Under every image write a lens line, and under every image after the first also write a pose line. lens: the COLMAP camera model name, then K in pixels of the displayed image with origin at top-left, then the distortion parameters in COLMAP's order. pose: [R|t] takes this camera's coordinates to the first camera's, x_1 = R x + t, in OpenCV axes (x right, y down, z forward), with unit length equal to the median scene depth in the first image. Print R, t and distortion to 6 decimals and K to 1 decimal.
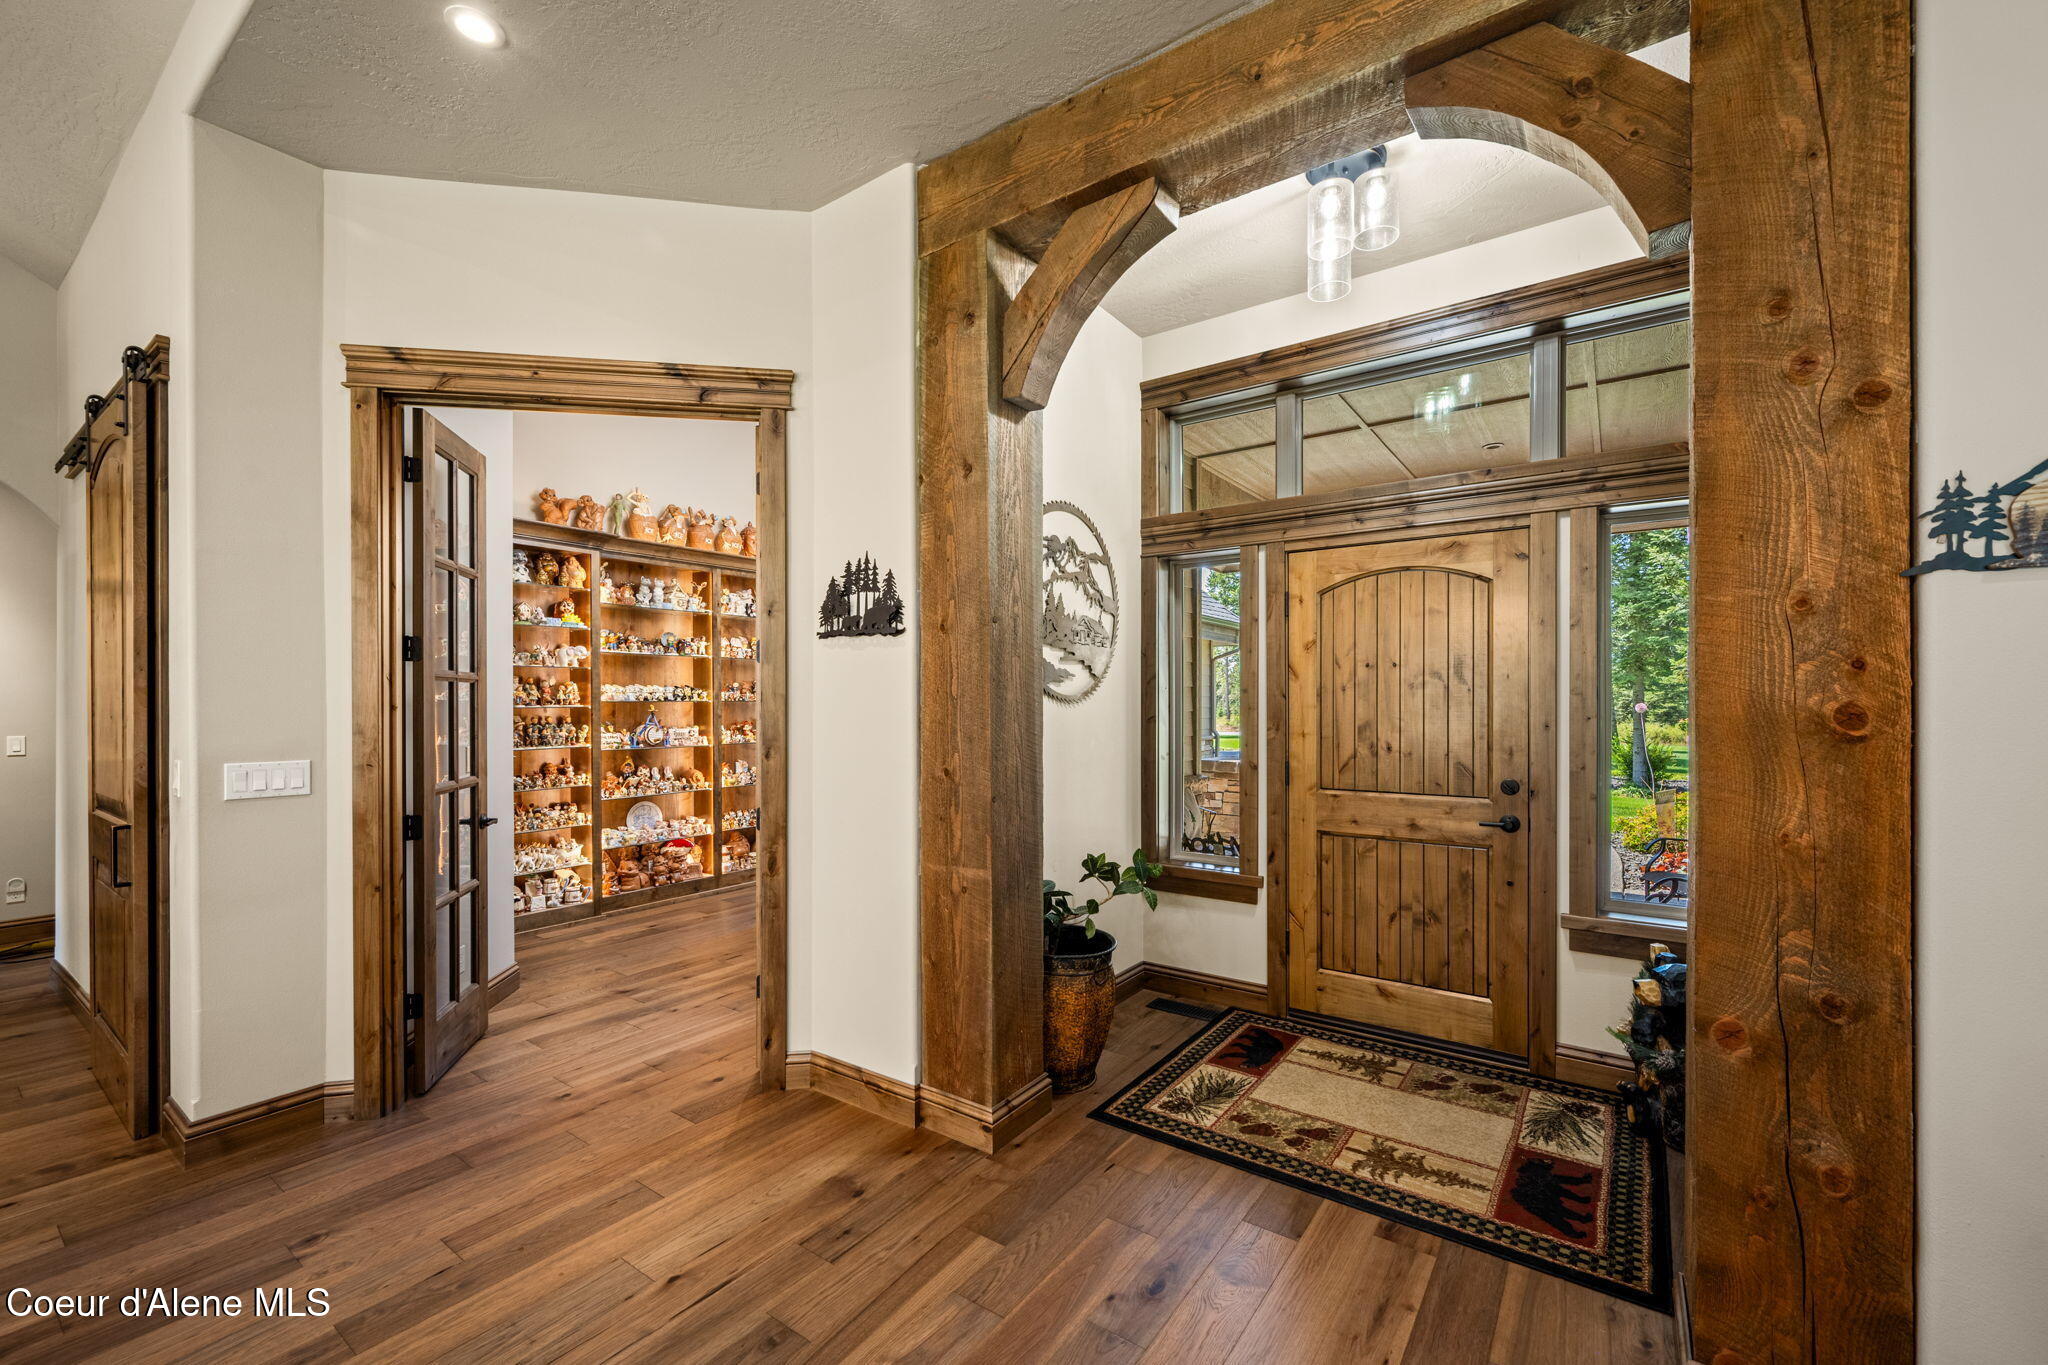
lens RADIAL K [[831.2, 0, 1026.7], [0, 831.2, 704.4], [0, 0, 1]] dist [-0.000602, -0.000057]
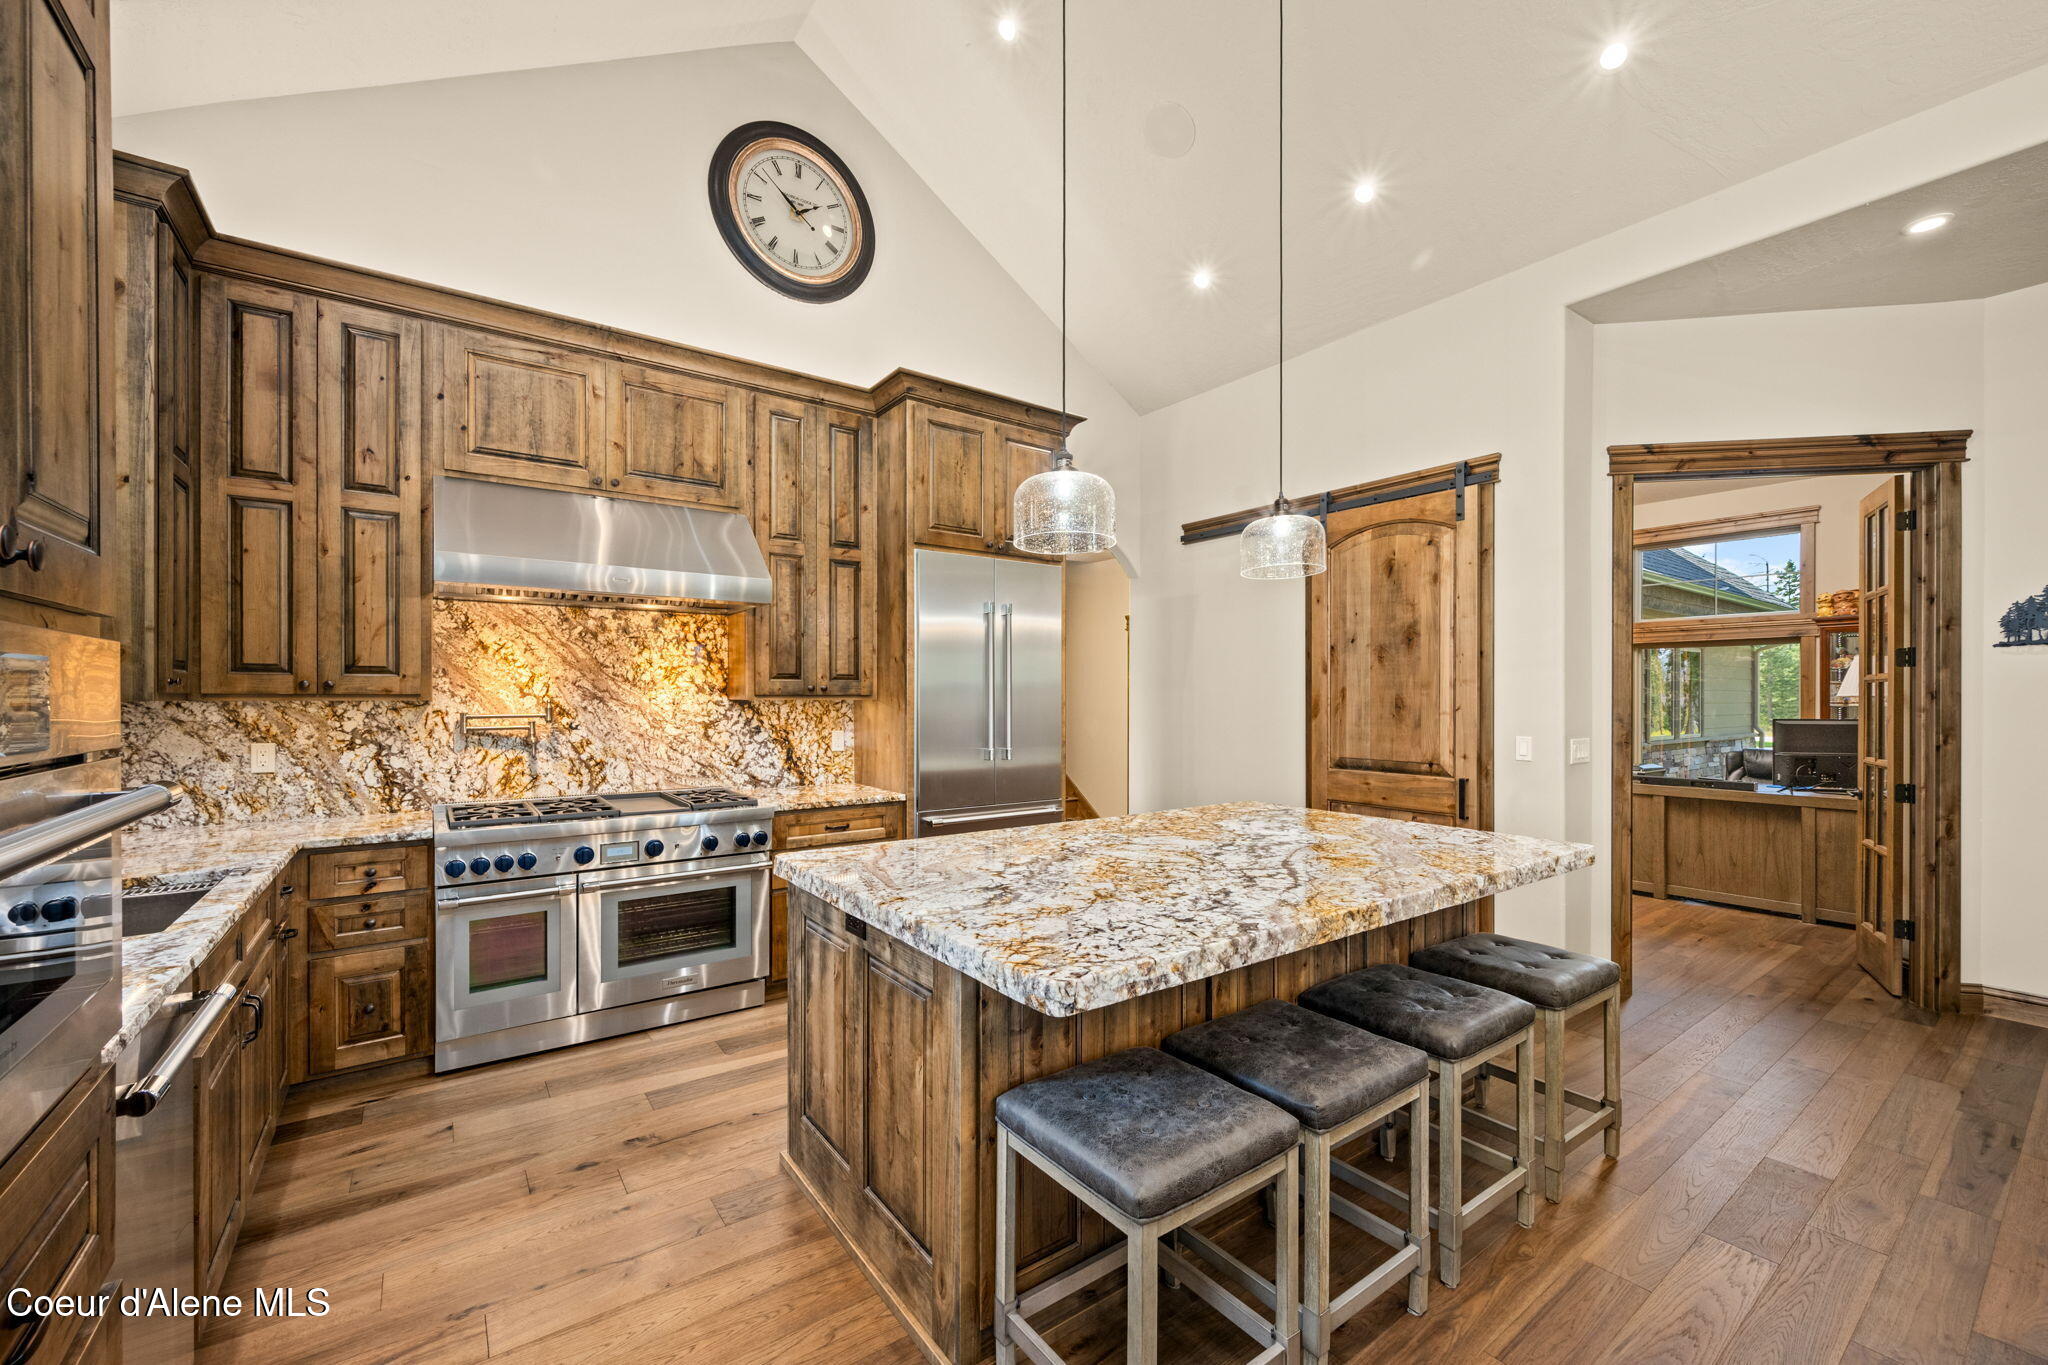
lens RADIAL K [[811.6, 0, 1024.0], [0, 811.6, 682.5], [0, 0, 1]] dist [-0.000077, -0.000097]
pose [[0.948615, -0.001523, -0.316429, -1.310365], [-0.002971, 0.999901, -0.013718, -0.006419], [0.316419, 0.013953, 0.948517, -0.618220]]
